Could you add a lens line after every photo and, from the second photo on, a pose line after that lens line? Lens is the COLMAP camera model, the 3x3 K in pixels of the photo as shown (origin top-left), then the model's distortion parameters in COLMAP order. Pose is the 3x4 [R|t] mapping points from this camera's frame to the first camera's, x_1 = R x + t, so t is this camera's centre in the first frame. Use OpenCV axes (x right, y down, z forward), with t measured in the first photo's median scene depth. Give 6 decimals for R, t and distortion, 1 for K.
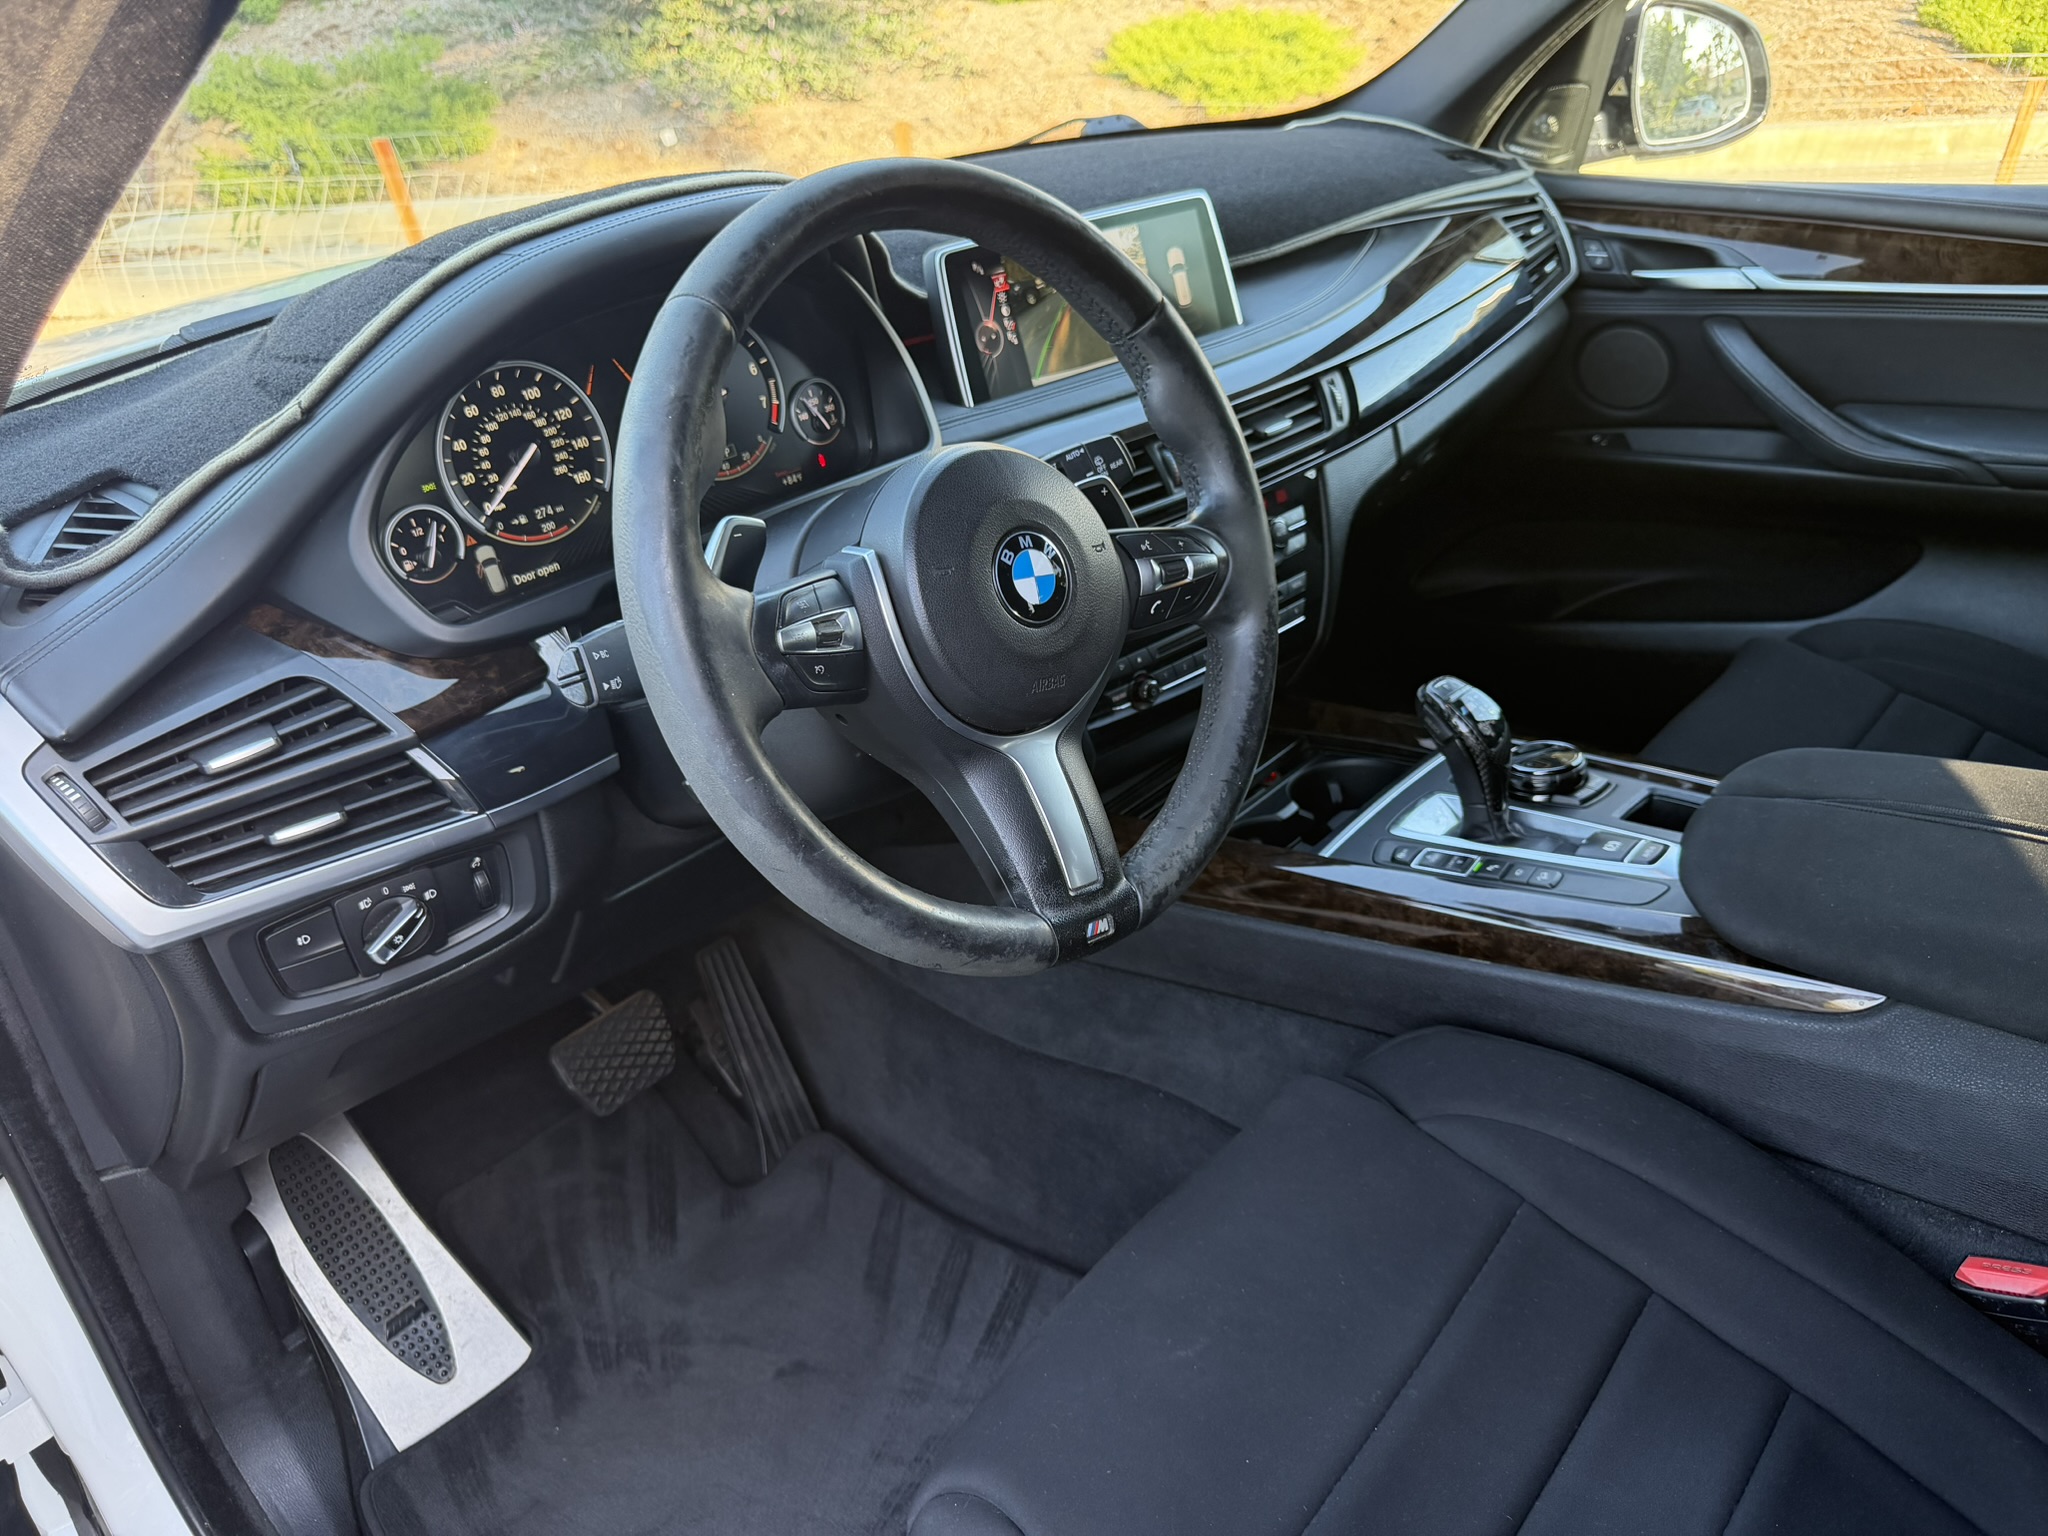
lens RADIAL K [[1410.9, 0, 1021.2], [0, 1410.9, 796.9], [0, 0, 1]] dist [0.000831, -0.020410]
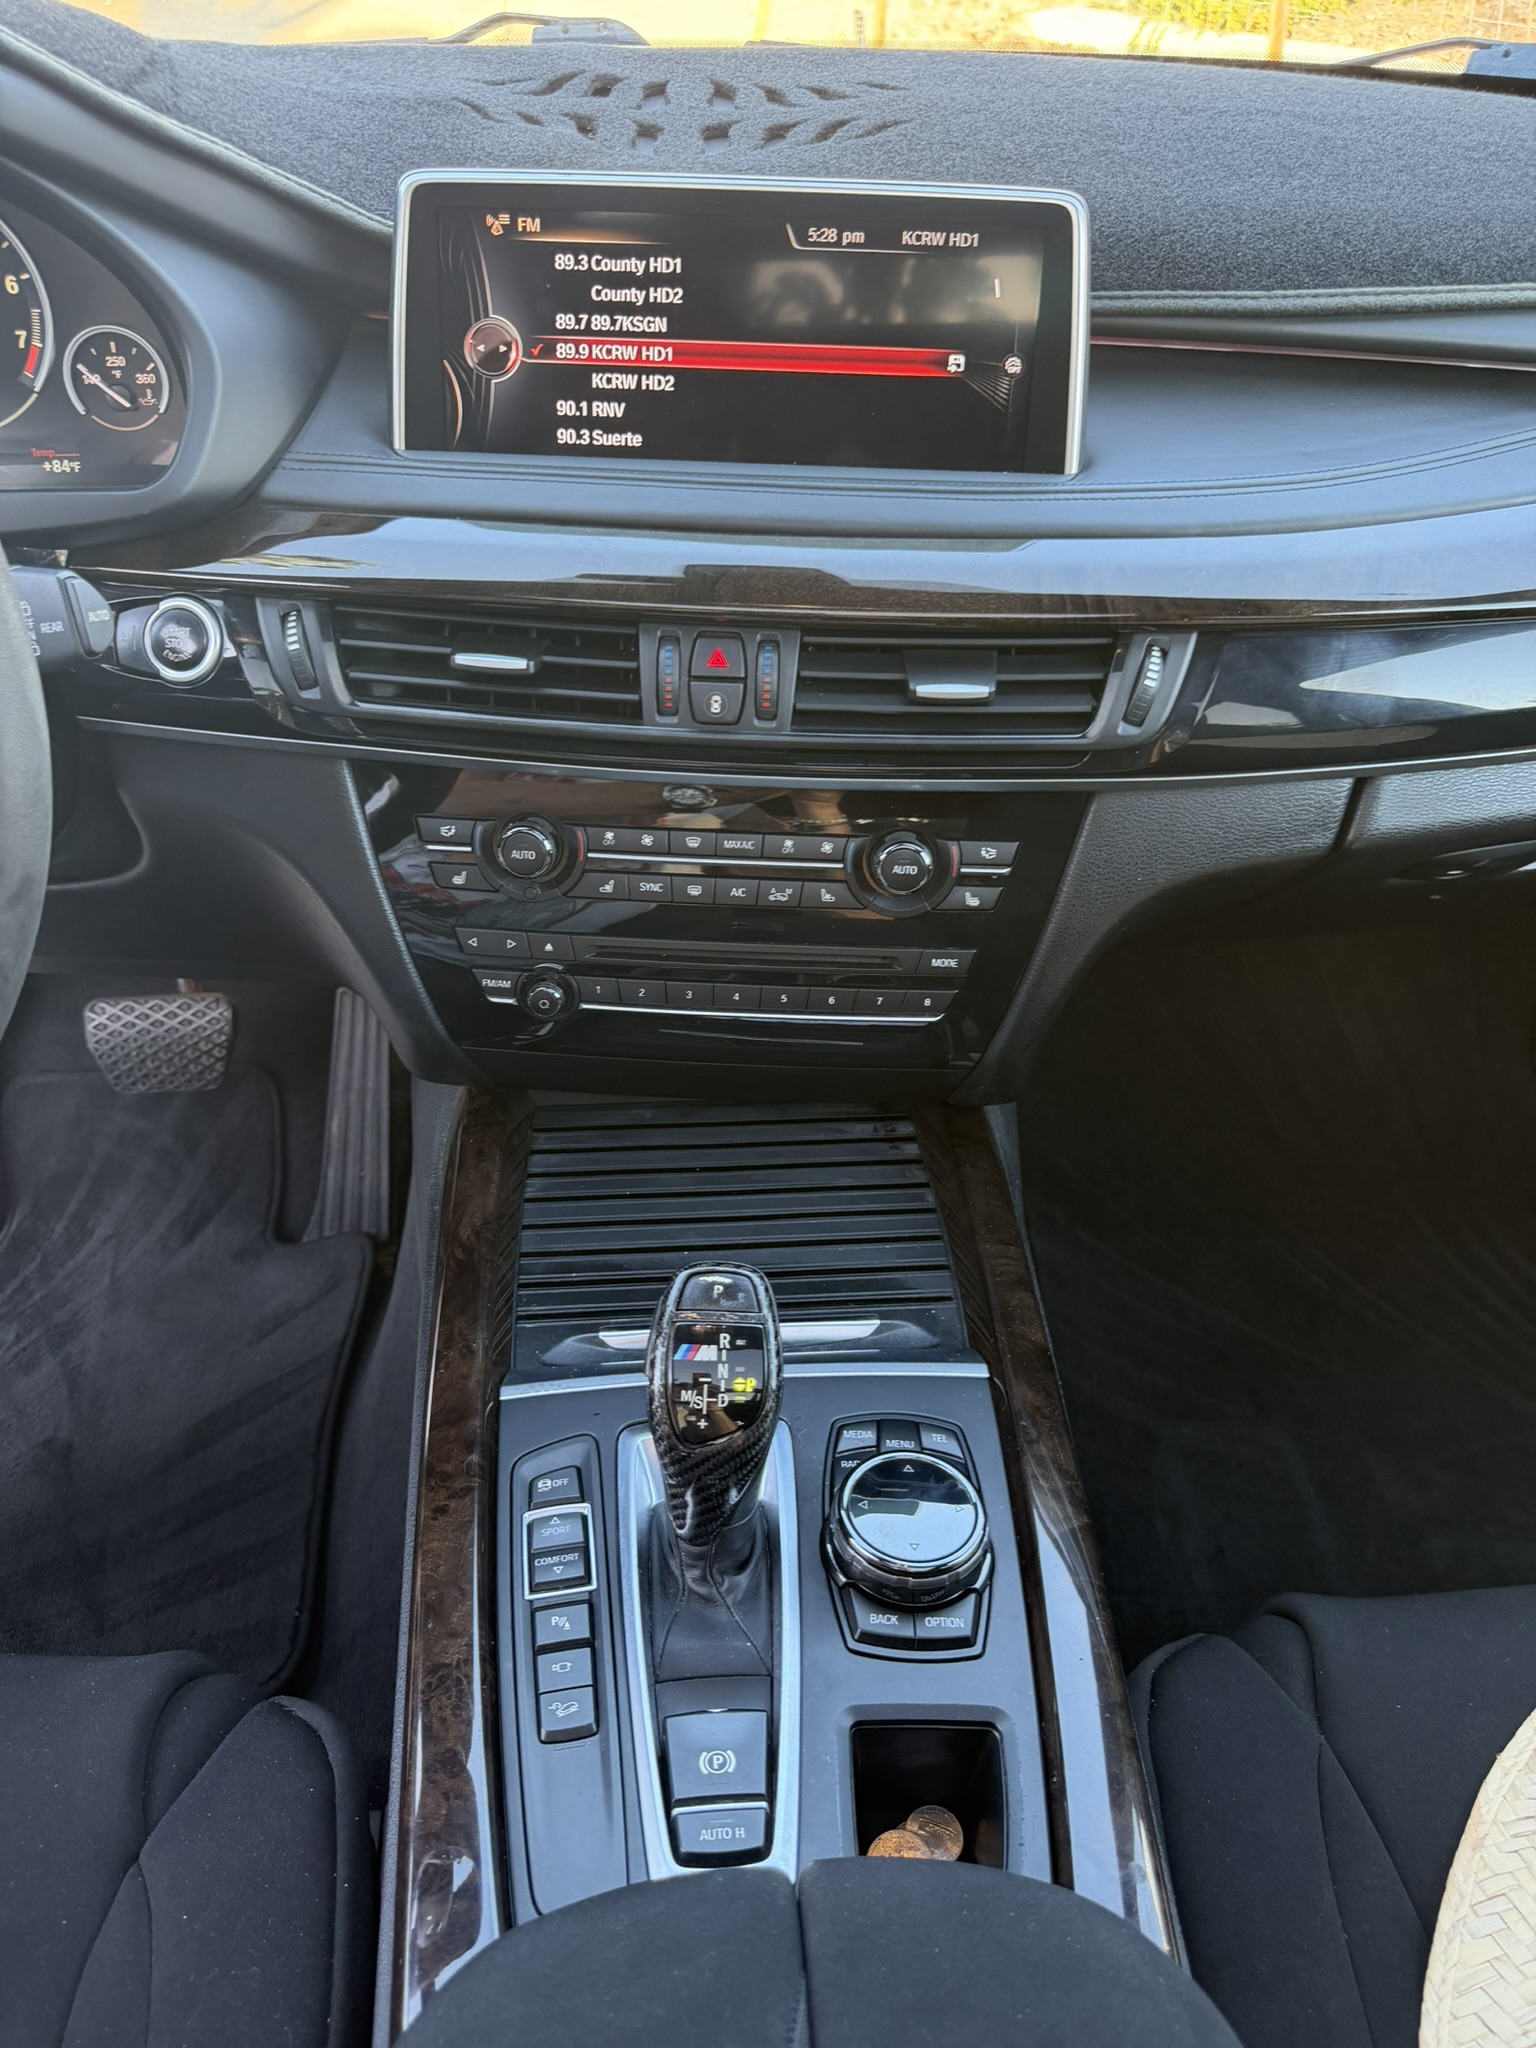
lens RADIAL K [[1416.0, 0, 767.6], [0, 1416.0, 1057.2], [0, 0, 1]] dist [-0.013687, -0.001741]
pose [[0.707268, 0.526606, -0.471655, 0.476357], [-0.414676, 0.849375, 0.326507, -0.302680], [0.572552, -0.035345, 0.819106, 0.549615]]
